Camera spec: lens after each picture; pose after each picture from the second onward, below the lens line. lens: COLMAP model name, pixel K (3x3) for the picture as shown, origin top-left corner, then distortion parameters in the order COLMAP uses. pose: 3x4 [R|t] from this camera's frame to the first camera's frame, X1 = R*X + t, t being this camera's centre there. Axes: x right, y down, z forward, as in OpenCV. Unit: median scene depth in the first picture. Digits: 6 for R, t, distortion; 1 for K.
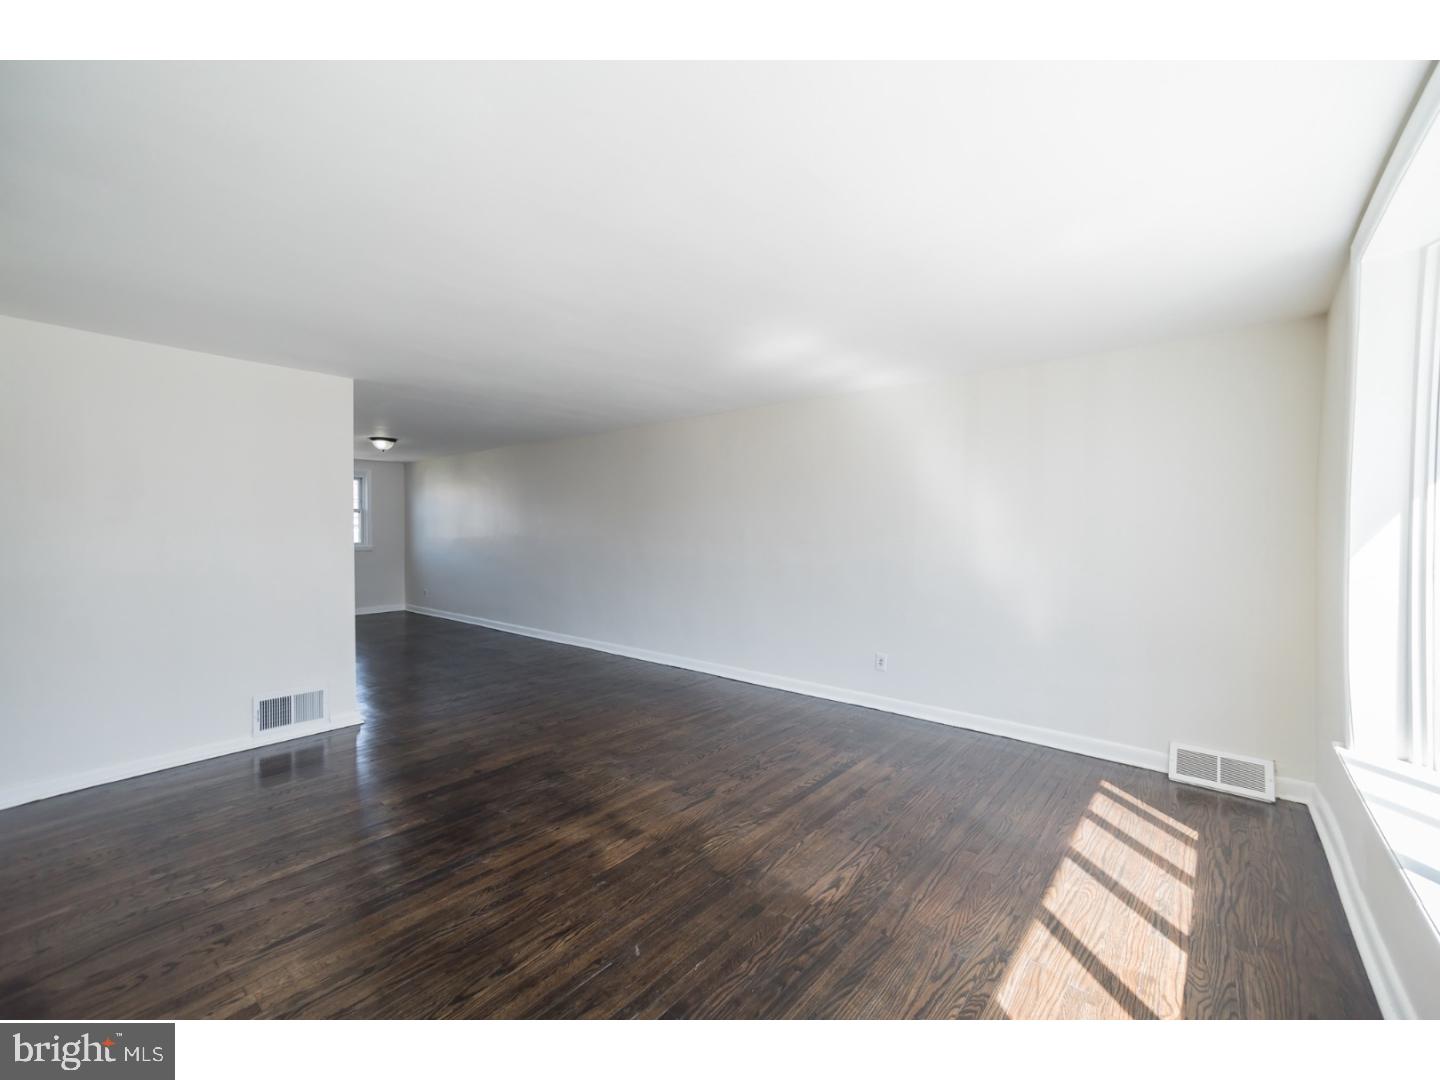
lens RADIAL K [[596.7, 0, 716.5], [0, 596.7, 537.1], [0, 0, 1]] dist [-0.000468, 0.000205]
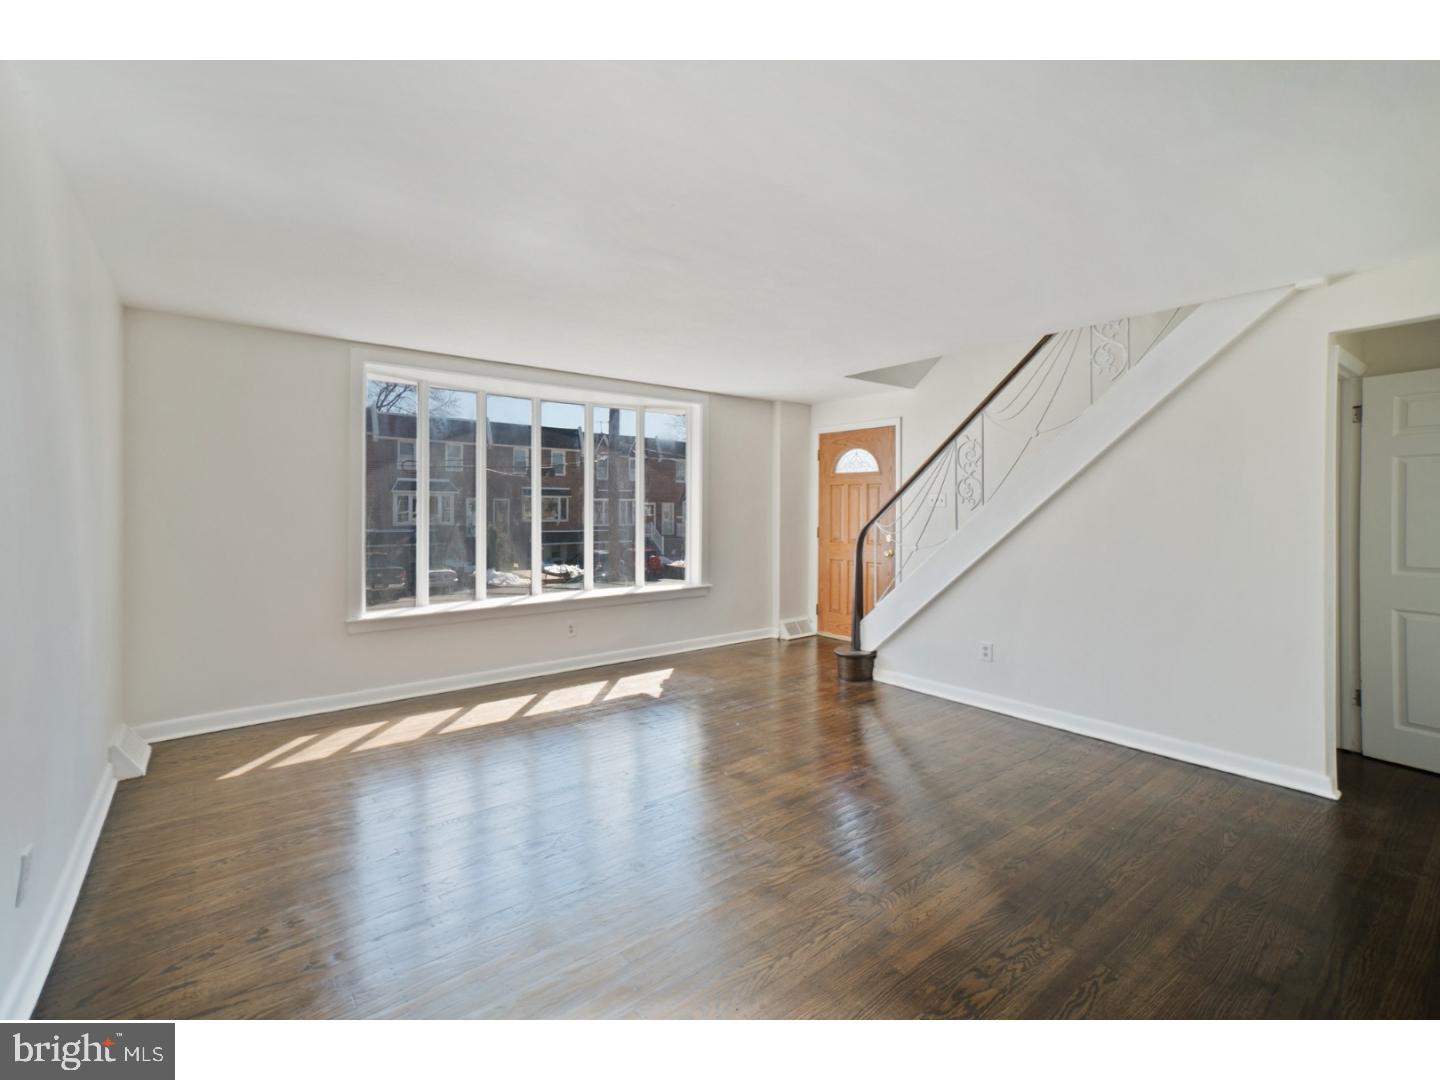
lens RADIAL K [[630.3, 0, 714.3], [0, 630.3, 509.7], [0, 0, 1]] dist [-0.000399, 0.000353]
pose [[-0.978331, -0.009121, 0.206845, -0.336888], [-0.005089, 0.999787, 0.020016, -0.025249], [-0.206983, 0.018529, -0.978169, 2.173175]]
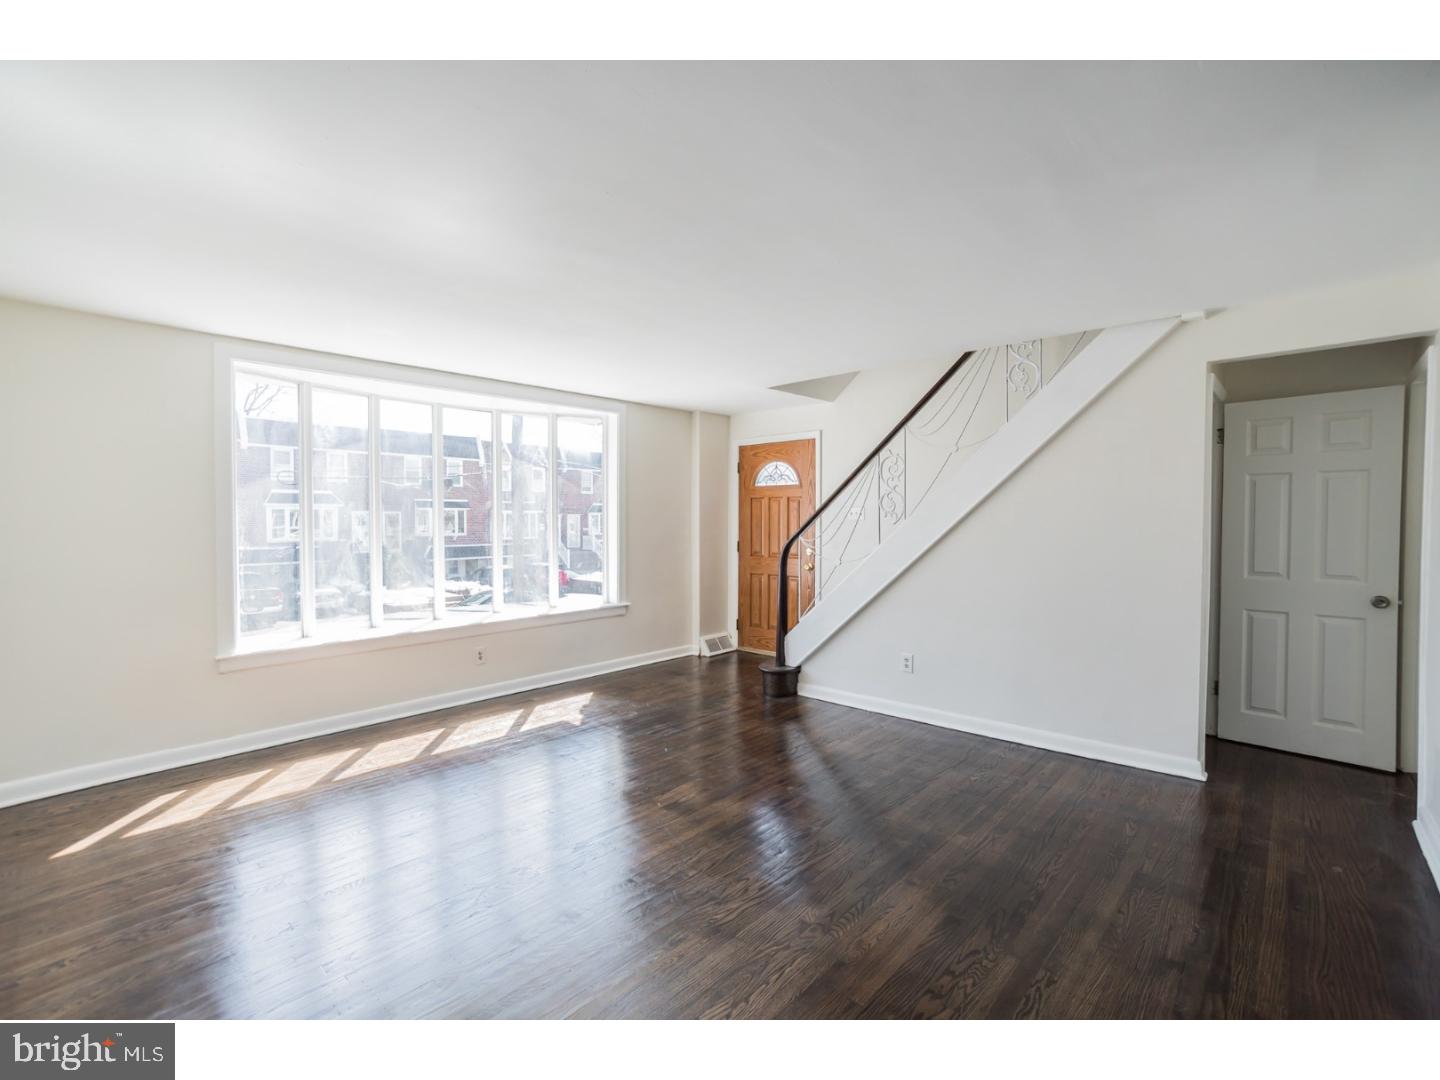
lens RADIAL K [[637.9, 0, 722.0], [0, 637.9, 534.2], [0, 0, 1]] dist [-0.039459, 0.015596]
pose [[-0.998687, -0.003760, 0.051081, -0.285835], [-0.001712, 0.999195, 0.040078, -0.034530], [-0.051190, 0.039938, -0.997890, 2.122236]]
